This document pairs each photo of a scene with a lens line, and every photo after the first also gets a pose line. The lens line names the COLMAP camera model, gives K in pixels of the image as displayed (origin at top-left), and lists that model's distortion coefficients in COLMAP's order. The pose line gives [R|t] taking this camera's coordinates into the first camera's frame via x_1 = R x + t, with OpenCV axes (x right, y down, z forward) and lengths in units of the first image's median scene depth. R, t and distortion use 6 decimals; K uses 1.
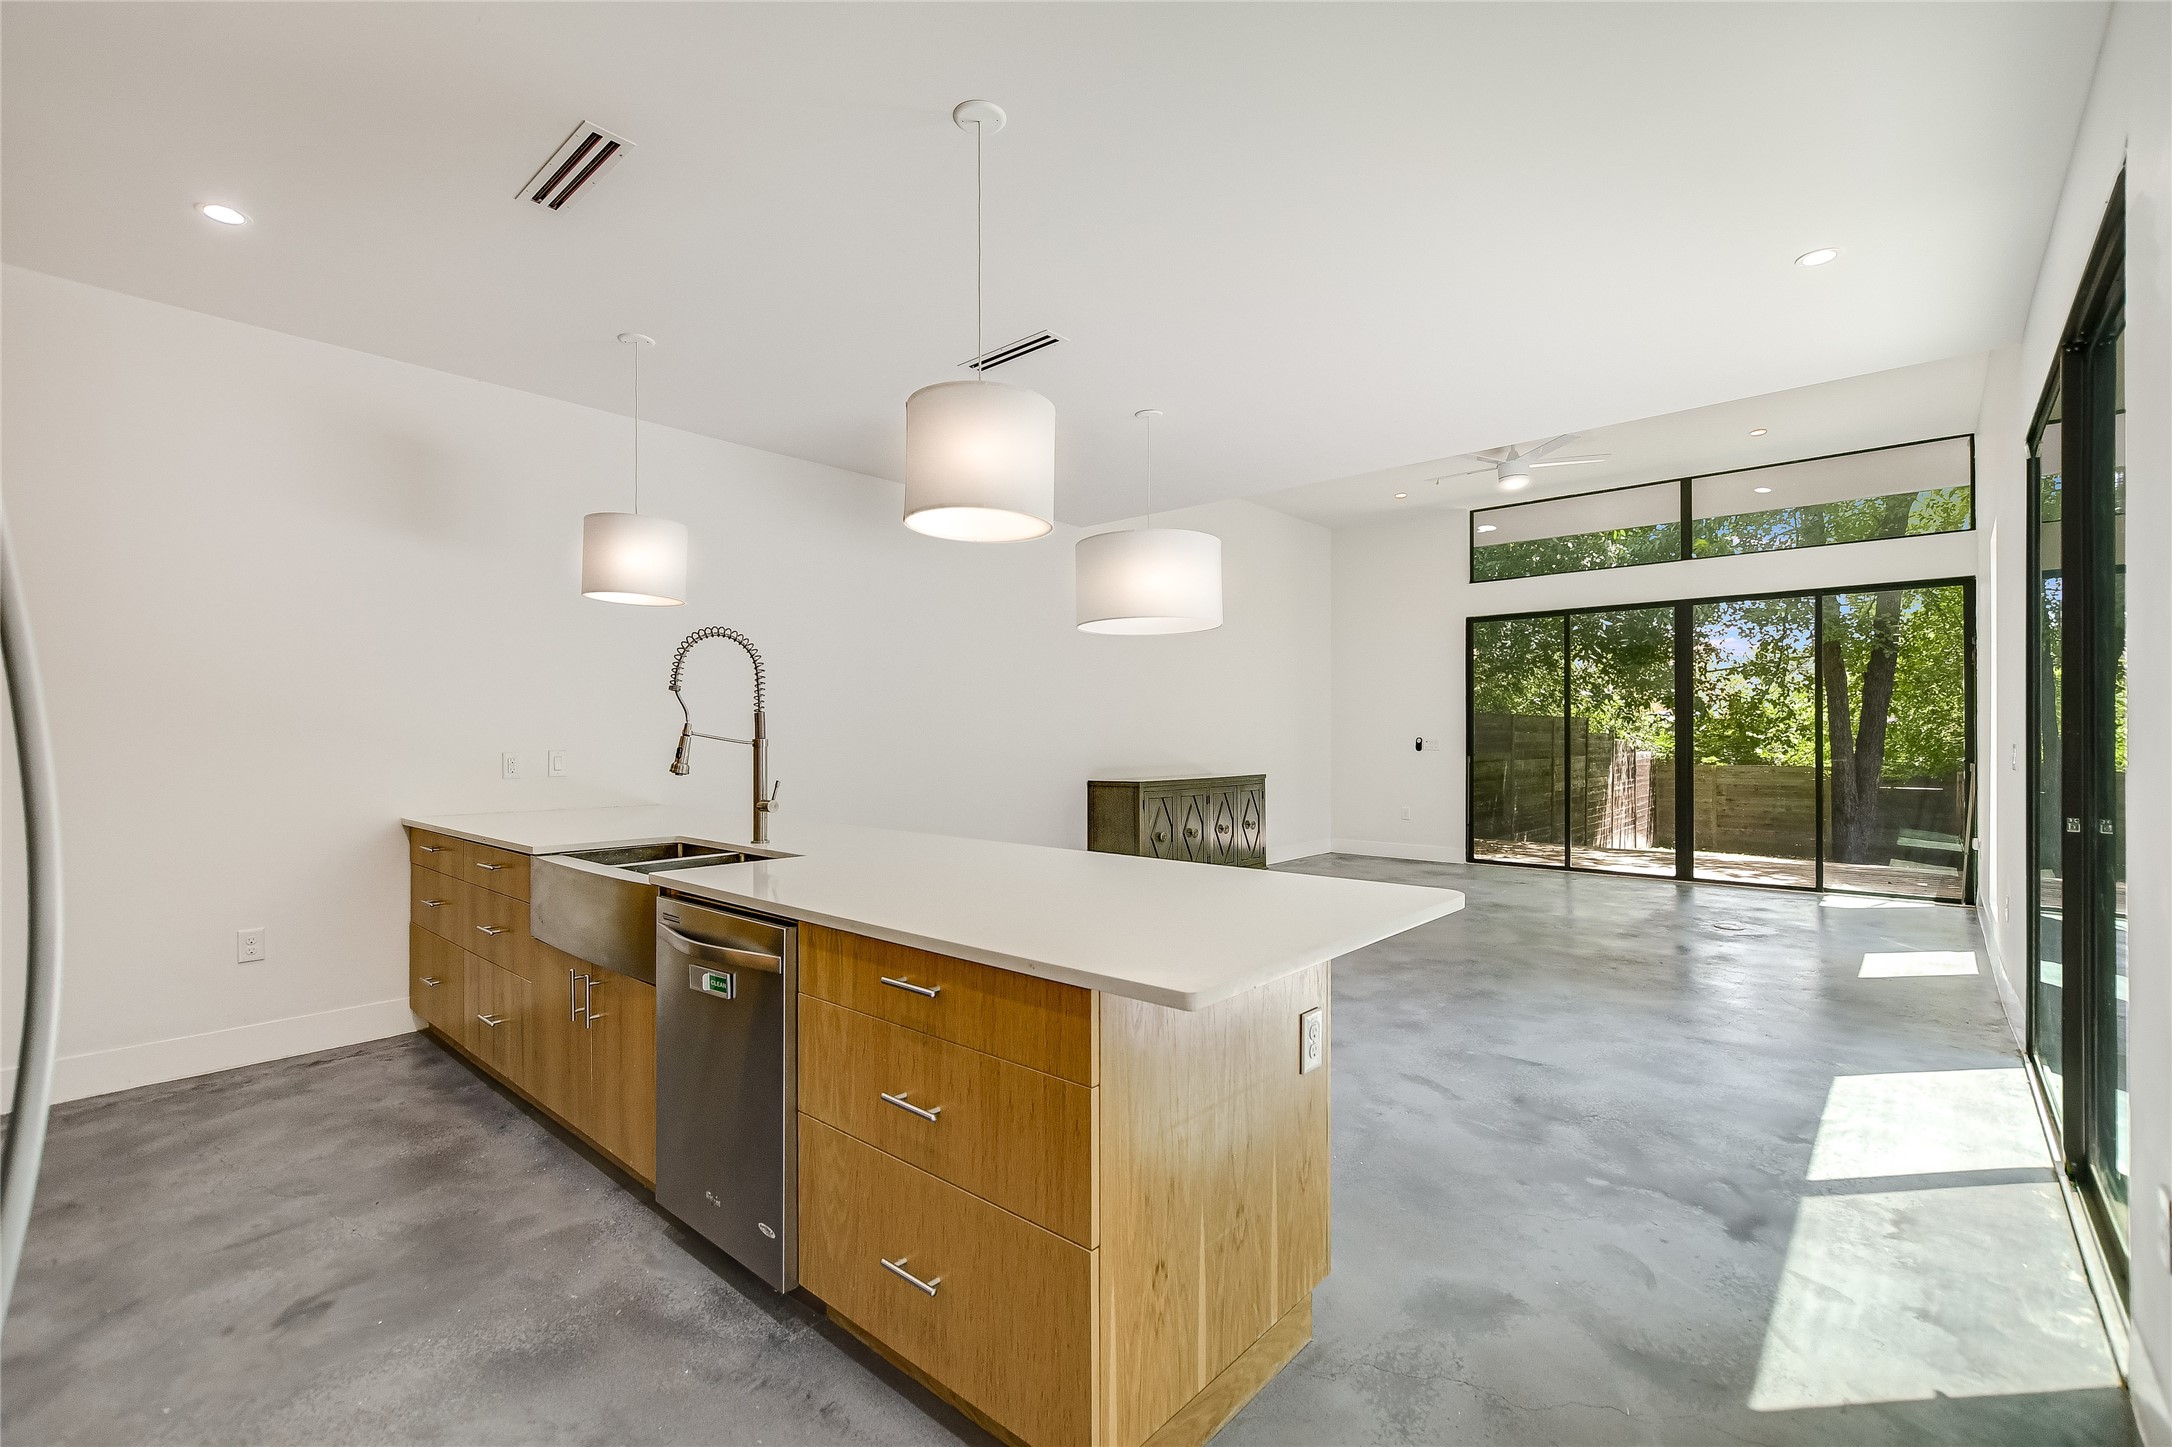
lens RADIAL K [[962.3, 0, 1085.6], [0, 962.3, 726.0], [0, 0, 1]] dist [0.001337, 0.000358]
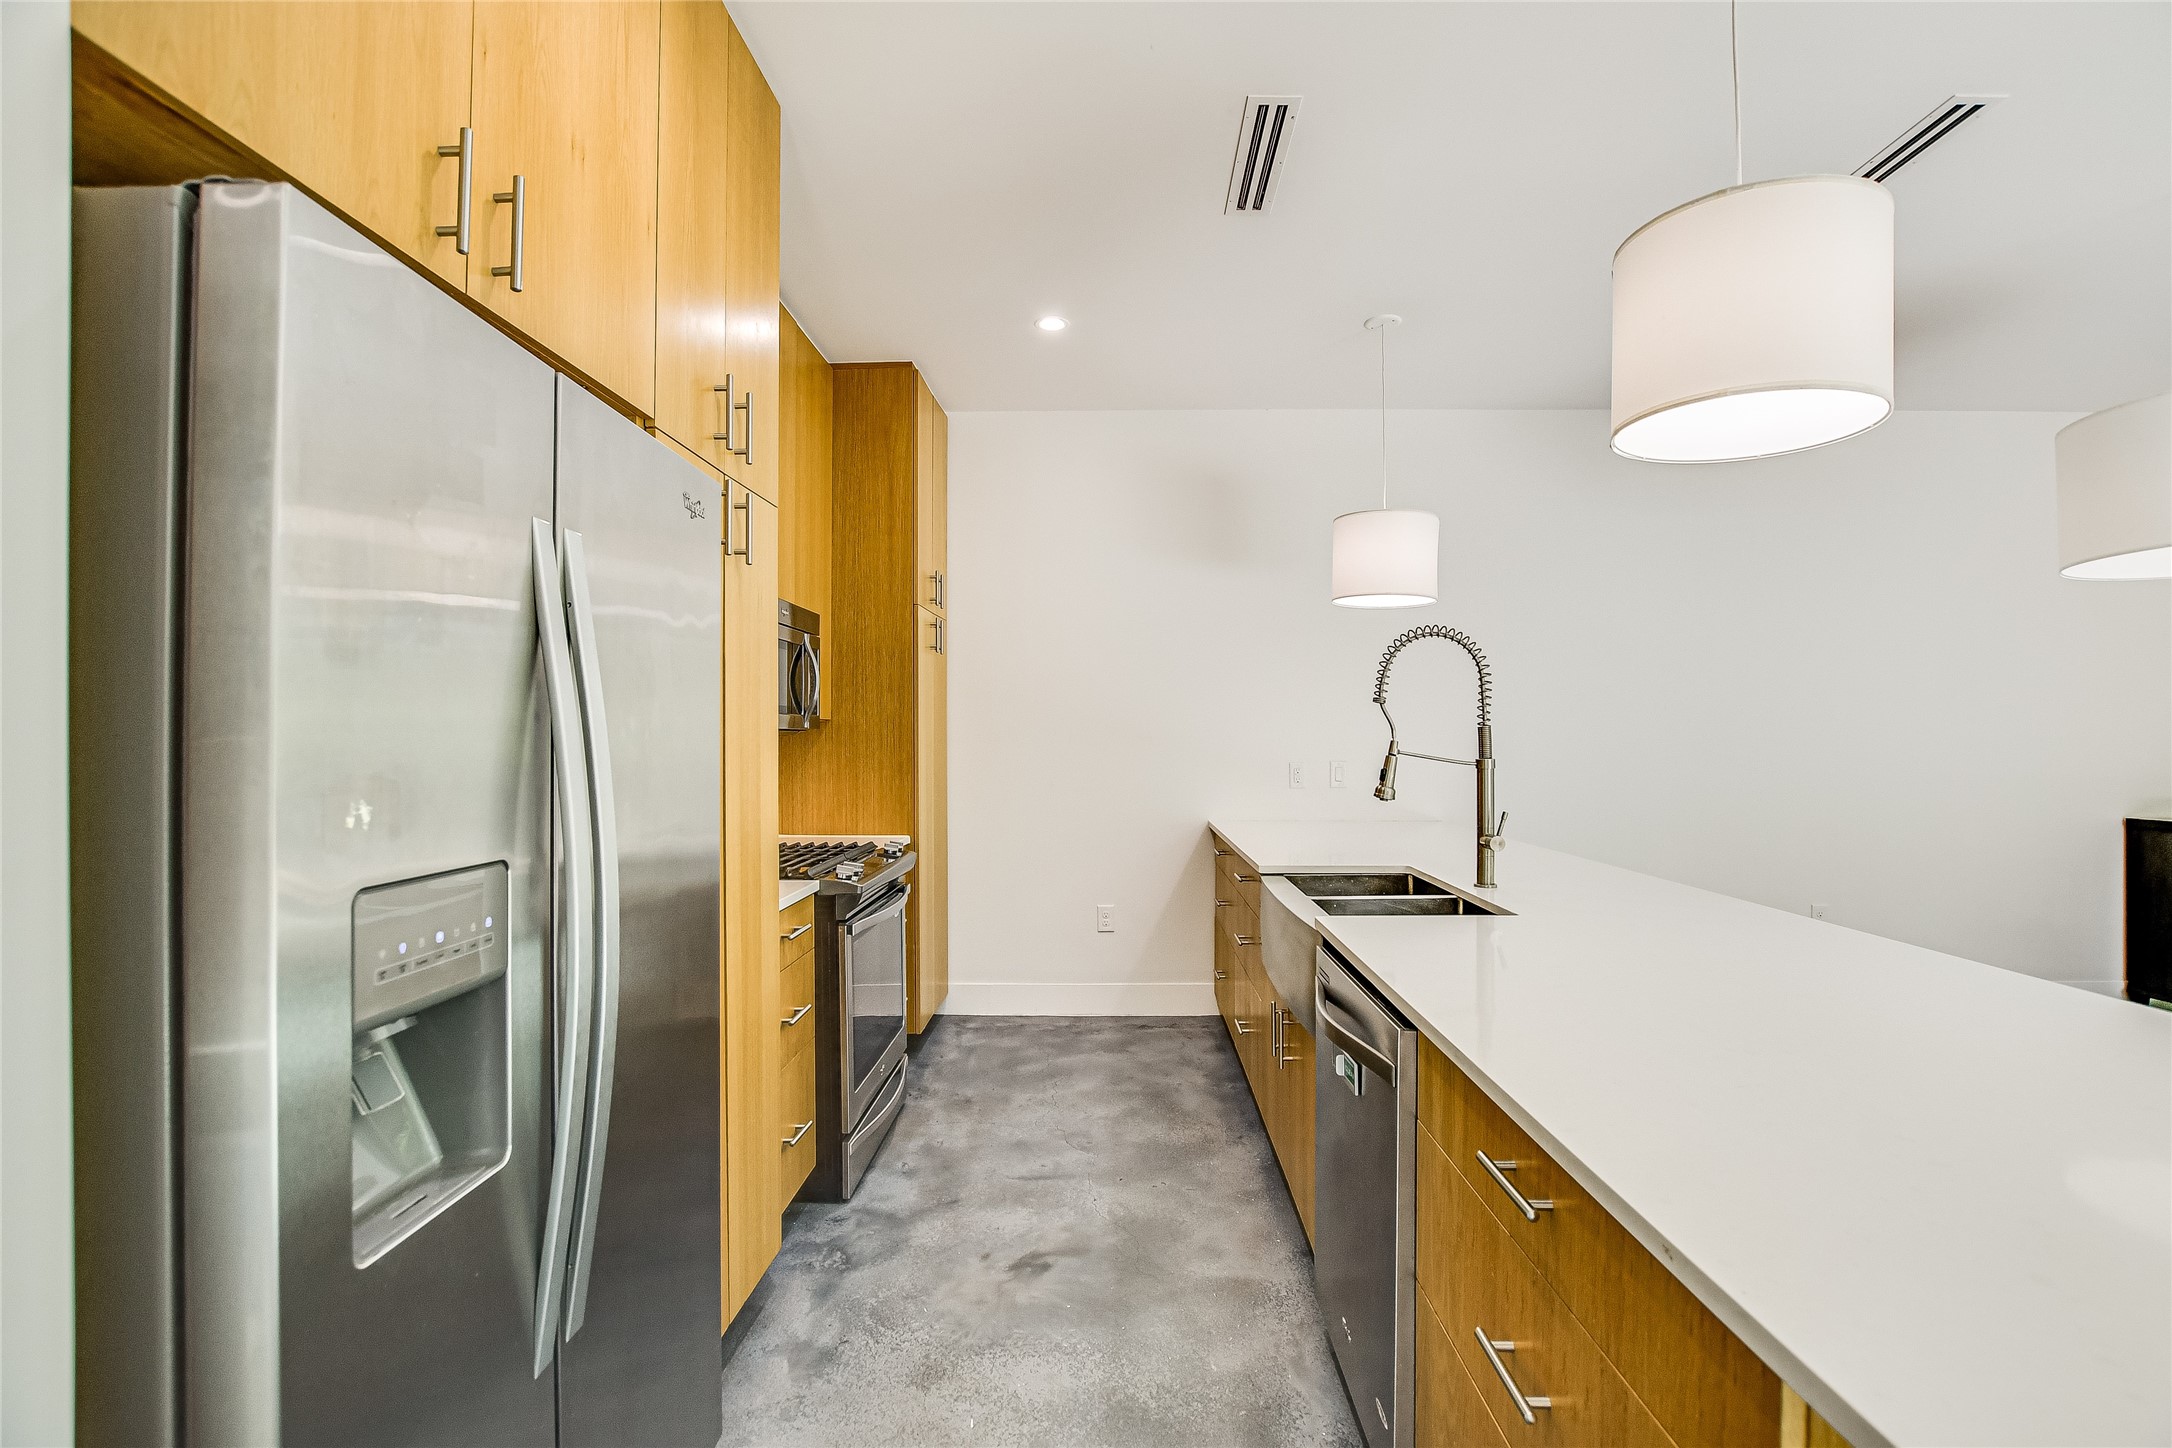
lens RADIAL K [[967.2, 0, 1089.1], [0, 967.2, 731.4], [0, 0, 1]] dist [-0.021711, -0.000802]
pose [[0.648242, -0.003918, -0.761424, 0.067015], [0.008264, 0.999964, 0.001890, -0.014891], [0.761389, -0.007518, 0.648251, 0.230210]]
